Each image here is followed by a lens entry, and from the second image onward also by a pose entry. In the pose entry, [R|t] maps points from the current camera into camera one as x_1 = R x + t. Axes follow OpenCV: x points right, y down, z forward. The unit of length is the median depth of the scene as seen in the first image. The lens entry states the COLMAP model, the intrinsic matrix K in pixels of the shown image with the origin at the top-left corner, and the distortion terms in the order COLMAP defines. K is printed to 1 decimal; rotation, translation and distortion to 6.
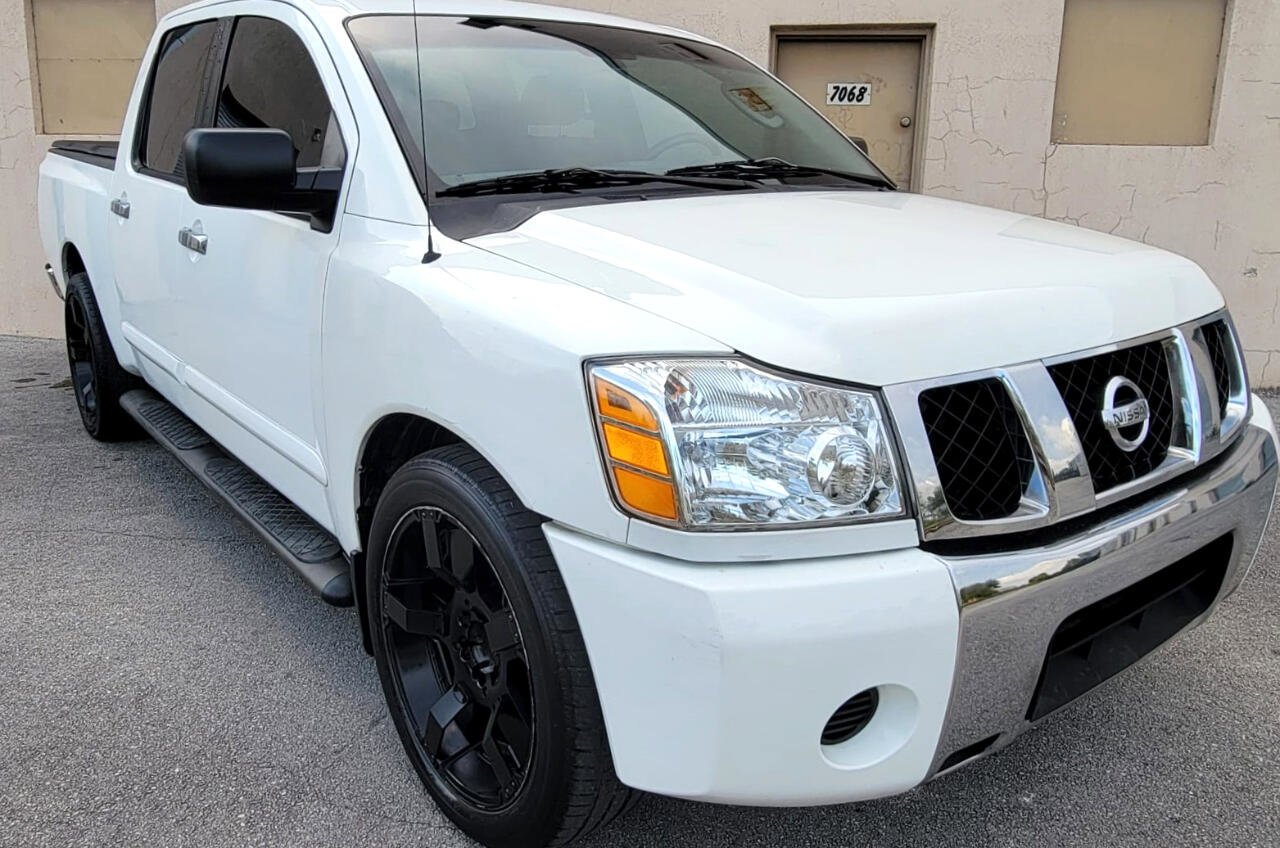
lens RADIAL K [[986.0, 0, 619.6], [0, 986.0, 417.8], [0, 0, 1]] dist [-0.005395, 0.000704]
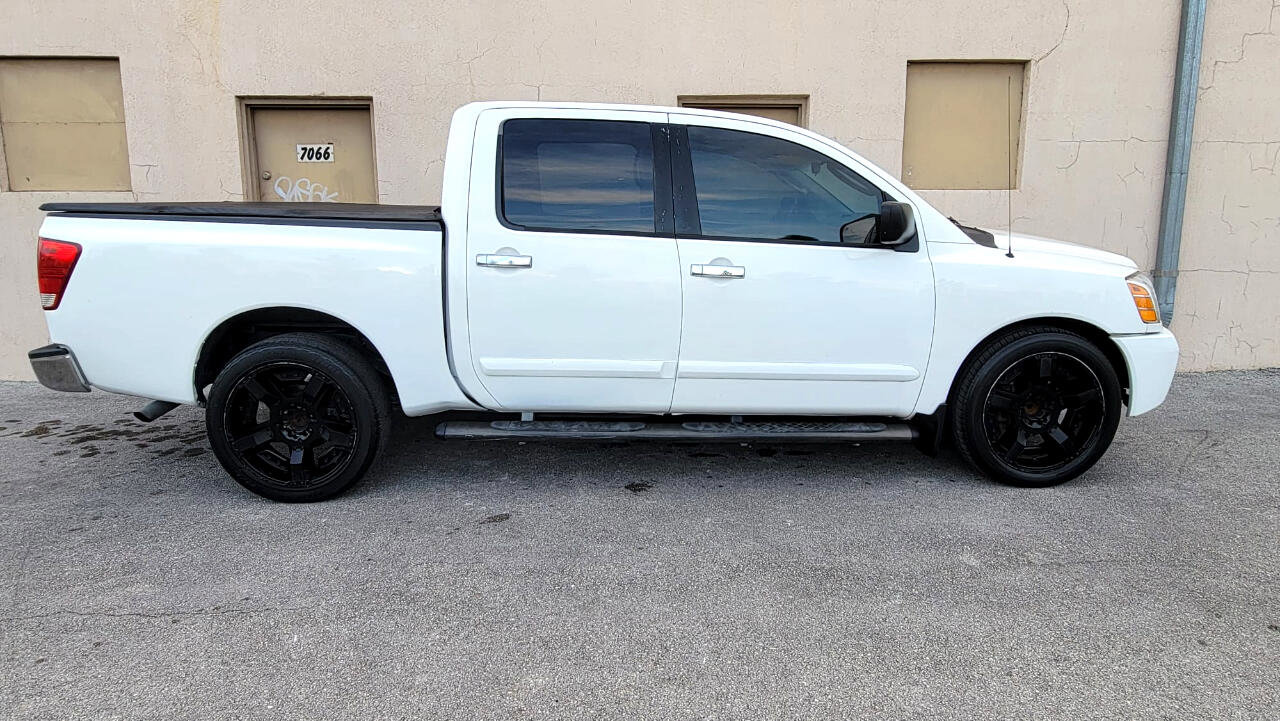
lens RADIAL K [[770.3, 0, 649.9], [0, 770.3, 356.8], [0, 0, 1]] dist [-0.004170, -0.000114]
pose [[0.986147, -0.048478, 0.158631, -0.063054], [0.055046, 0.997788, -0.037268, -0.061191], [-0.156474, 0.045484, 0.986634, 0.118163]]
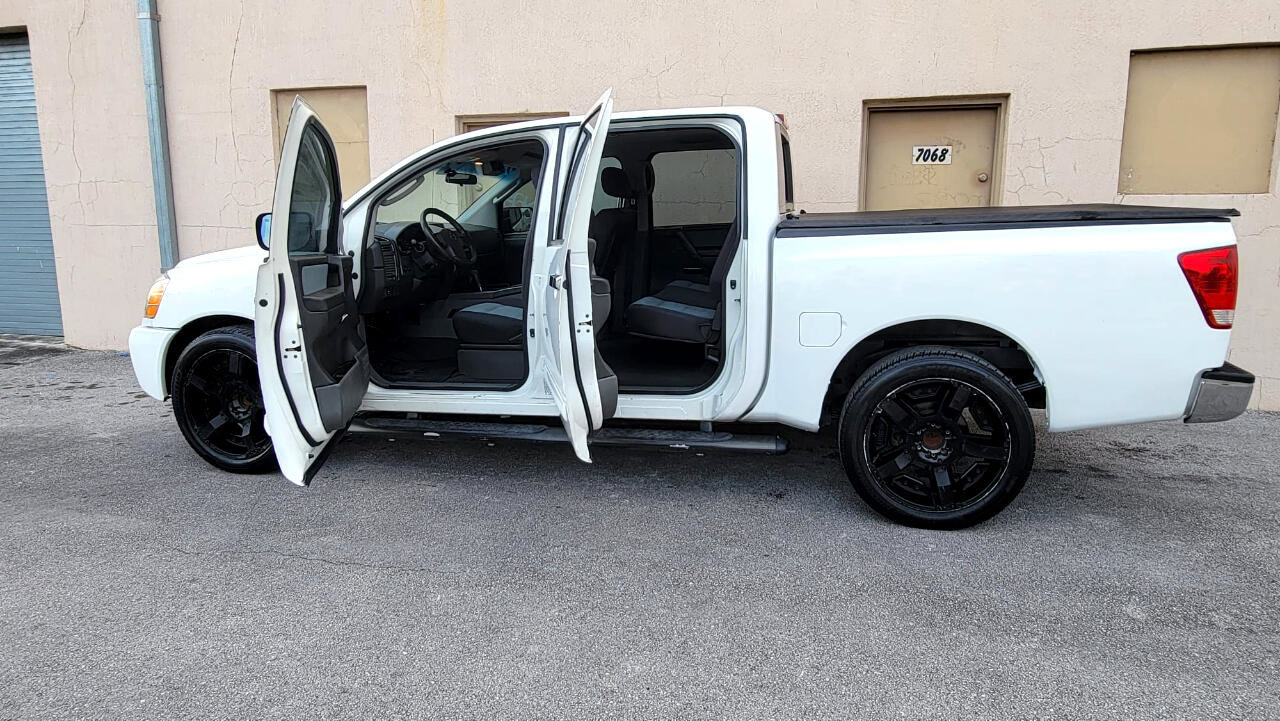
lens RADIAL K [[770.3, 0, 651.6], [0, 770.3, 356.8], [0, 0, 1]] dist [-0.004170, -0.000114]
pose [[0.993995, 0.001832, -0.109407, 0.004370], [-0.007524, 0.998638, -0.051636, -0.057641], [0.109164, 0.052149, 0.992655, 0.102635]]
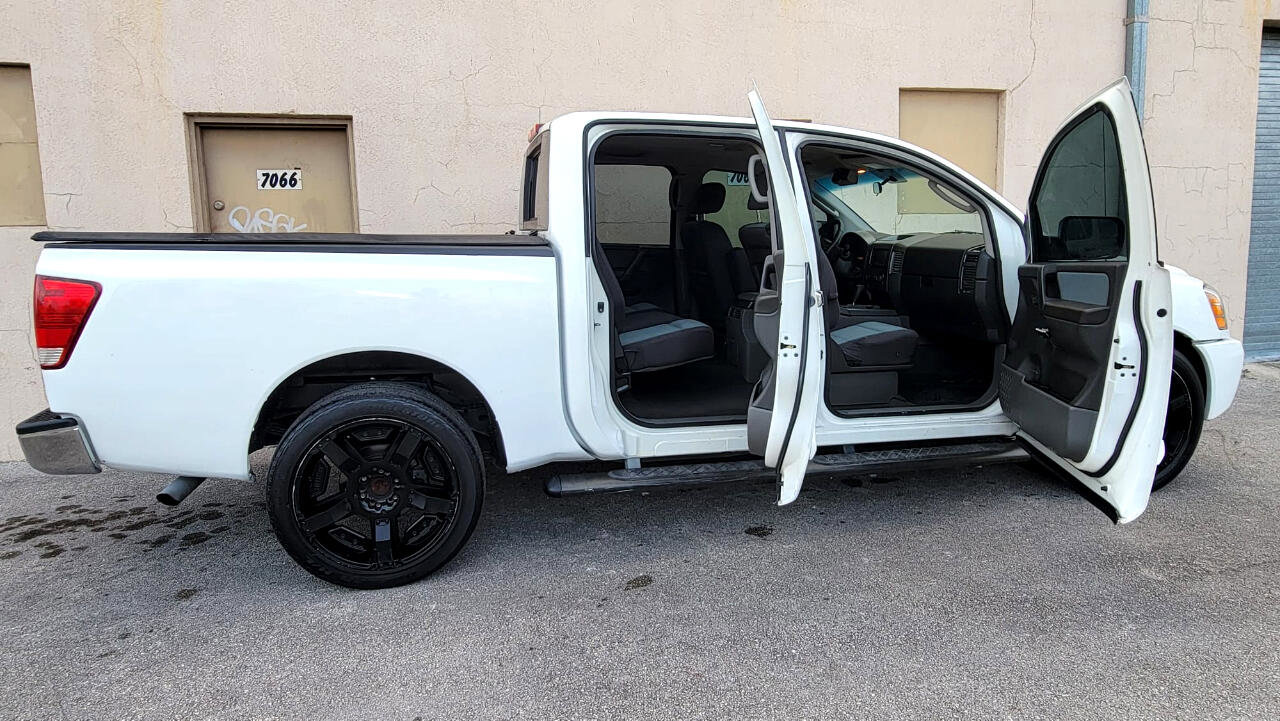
lens RADIAL K [[770.3, 0, 648.0], [0, 770.3, 358.8], [0, 0, 1]] dist [-0.004170, -0.000114]
pose [[0.933527, -0.087612, 0.347636, -0.310418], [0.117701, 0.990830, -0.066357, -0.084551], [-0.338634, 0.102863, 0.935279, 0.261286]]
